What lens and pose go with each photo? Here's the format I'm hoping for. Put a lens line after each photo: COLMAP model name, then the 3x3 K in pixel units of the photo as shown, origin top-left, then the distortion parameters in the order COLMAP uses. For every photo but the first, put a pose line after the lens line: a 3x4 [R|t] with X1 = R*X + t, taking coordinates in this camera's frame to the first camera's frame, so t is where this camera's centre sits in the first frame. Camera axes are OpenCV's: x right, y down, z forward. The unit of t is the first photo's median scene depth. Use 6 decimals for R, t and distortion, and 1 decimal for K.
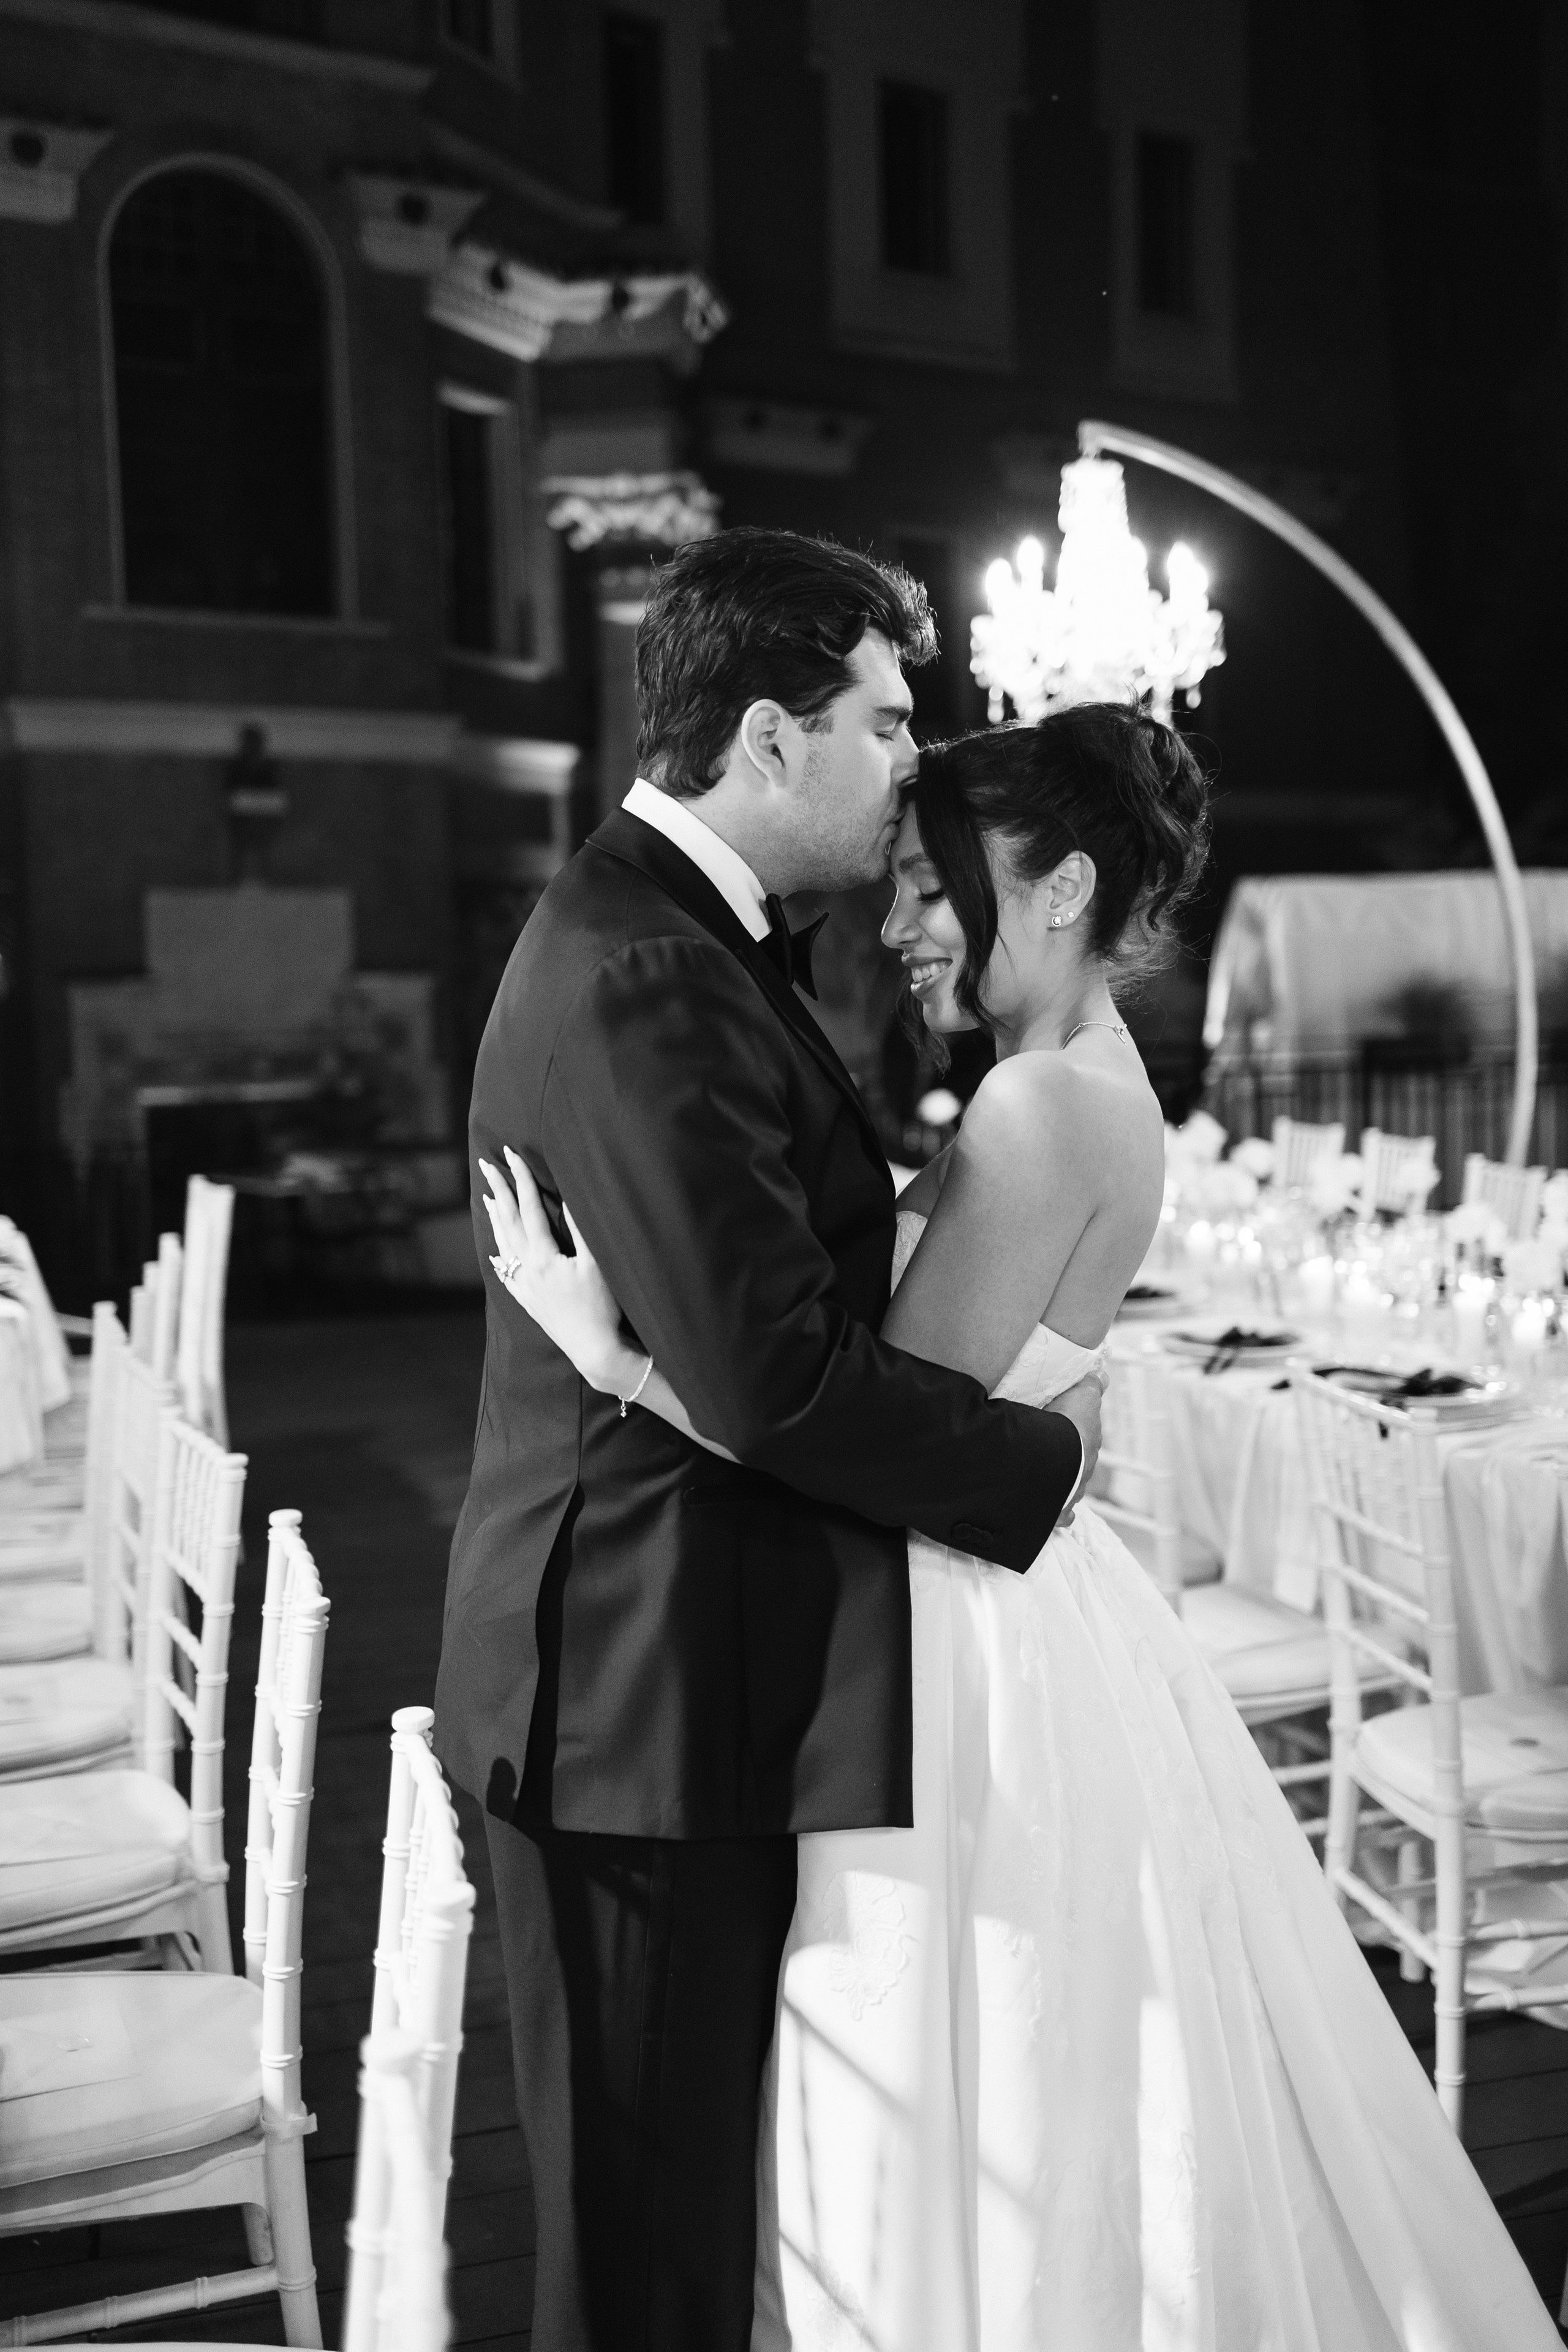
lens RADIAL K [[2428.4, 0, 784.0], [0, 2428.4, 1176.0], [0, 0, 1]] dist [0.016586, -0.006626]
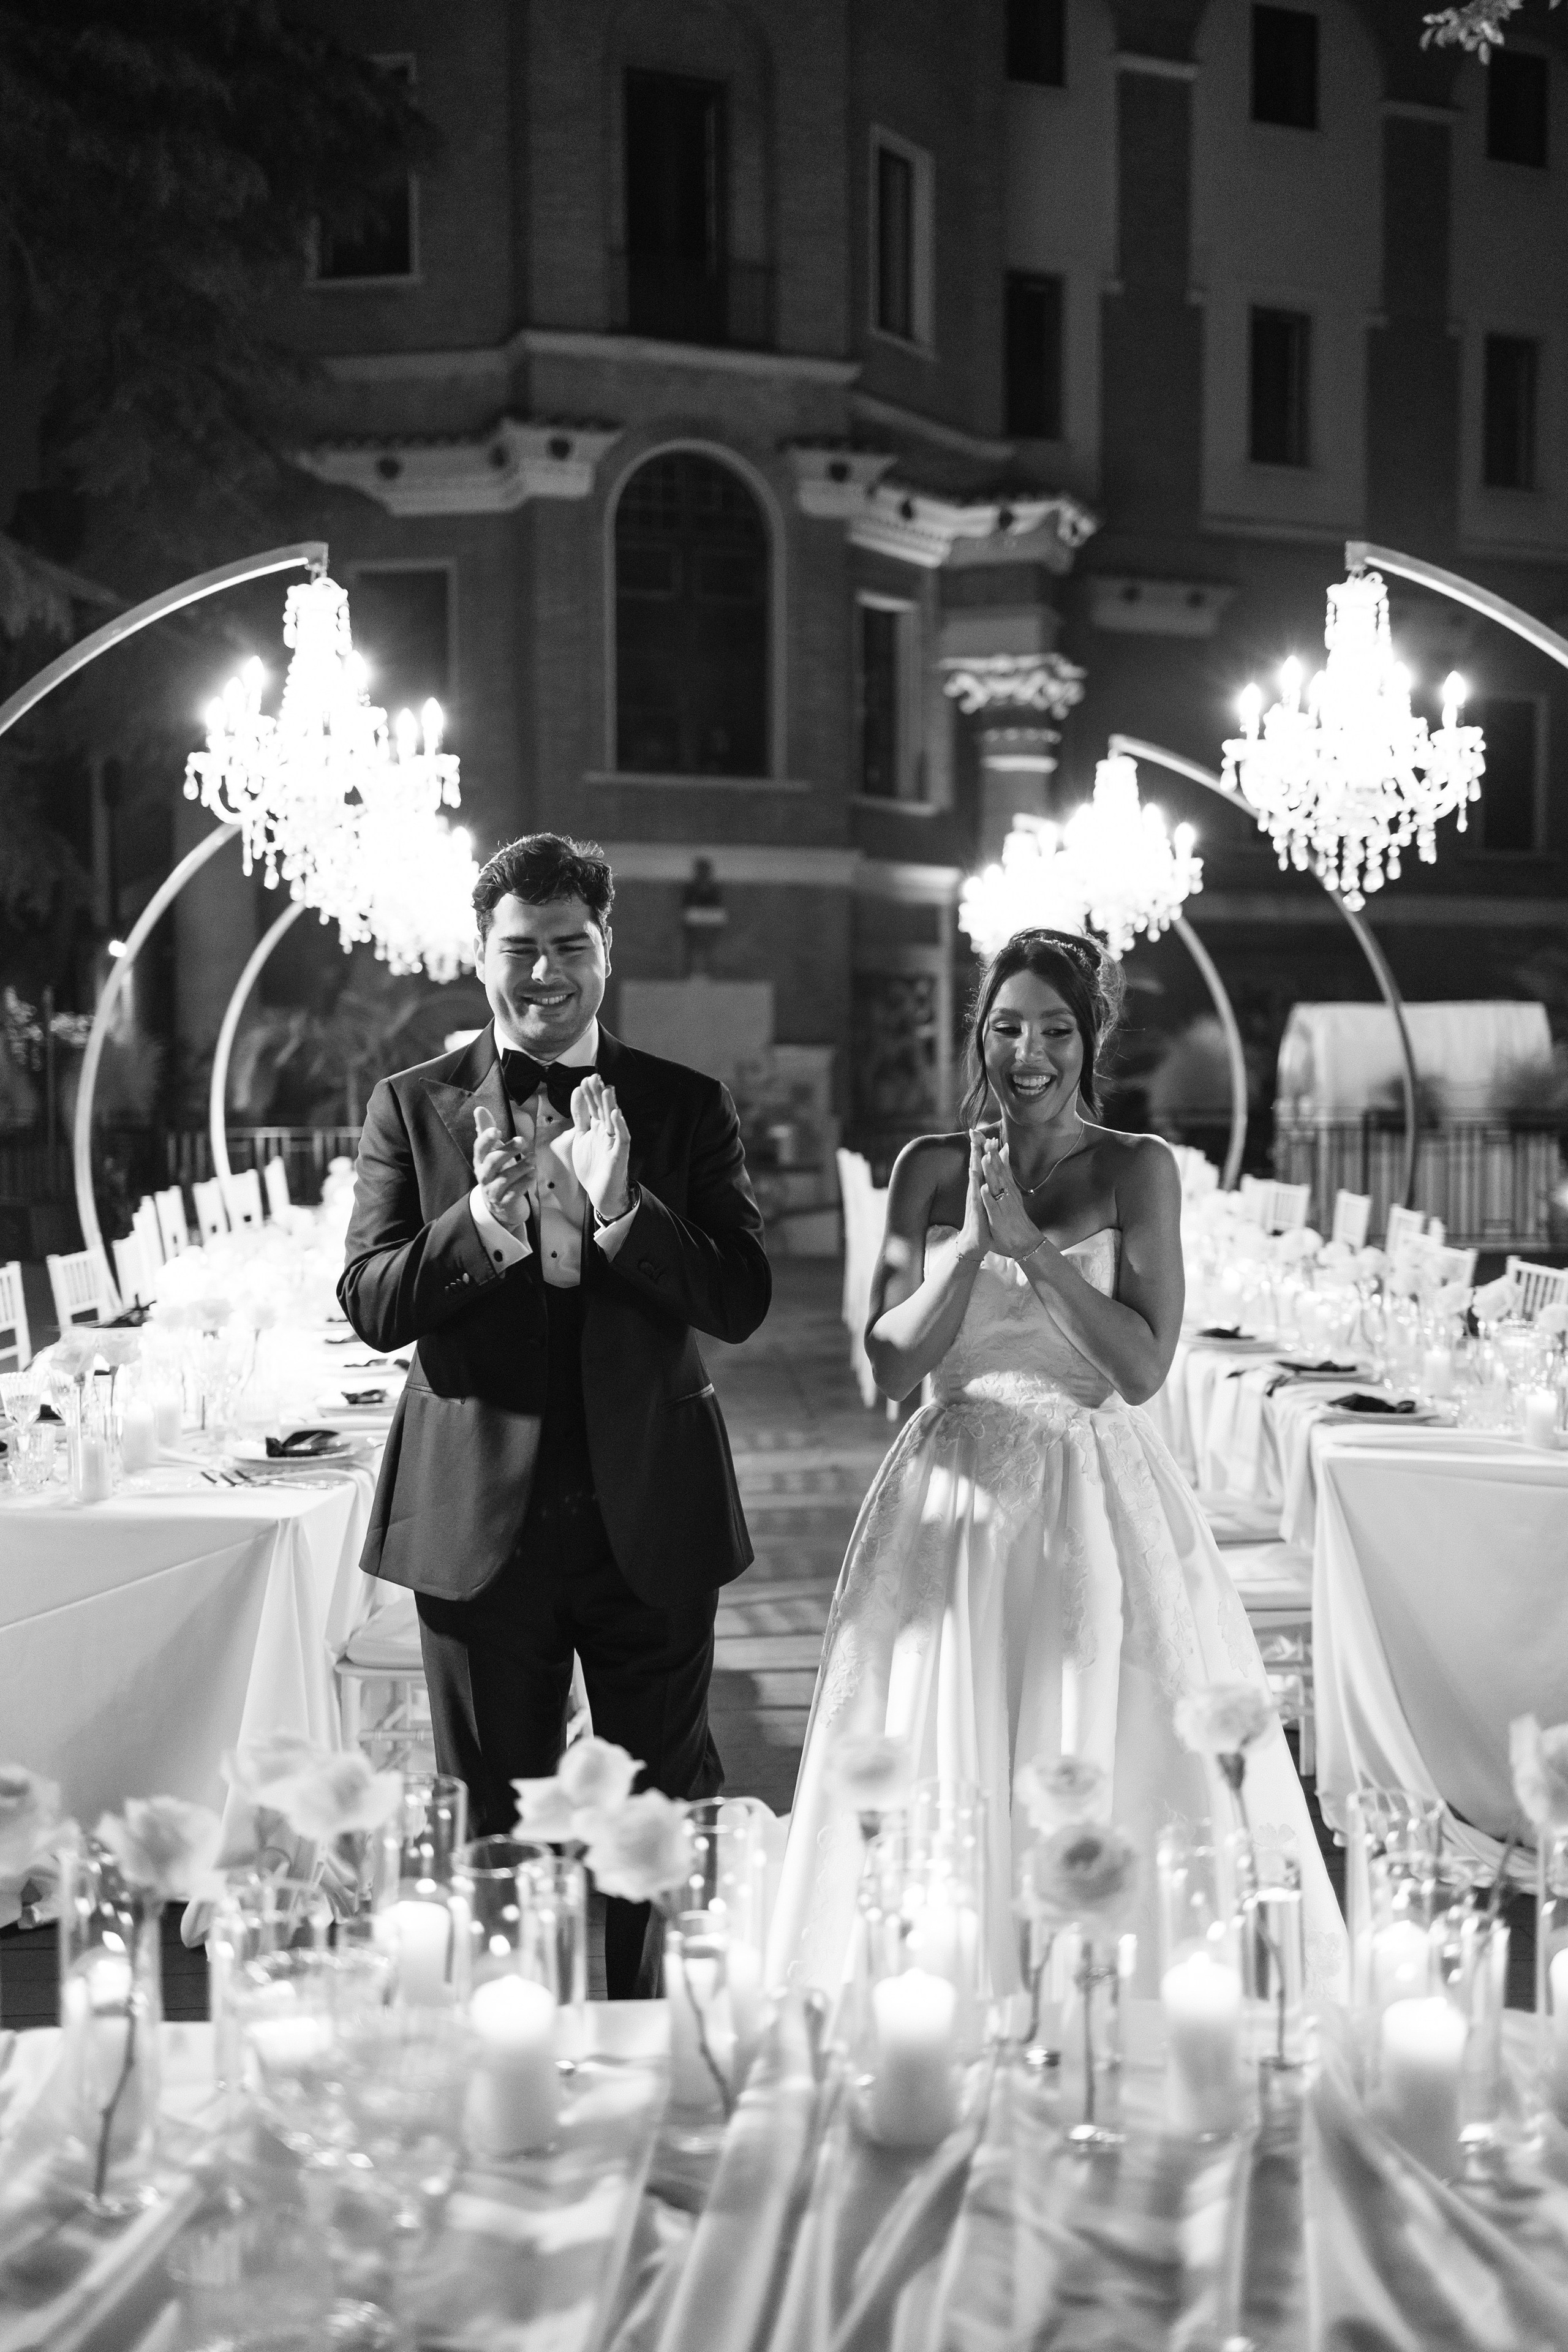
lens RADIAL K [[2328.0, 0, 784.0], [0, 2328.0, 1176.0], [0, 0, 1]] dist [0.013890, 0.088712]
pose [[0.981347, 0.034645, -0.189100, 0.072835], [-0.039428, 0.998989, -0.021586, 0.014748], [0.188161, 0.028639, 0.981721, -0.243704]]
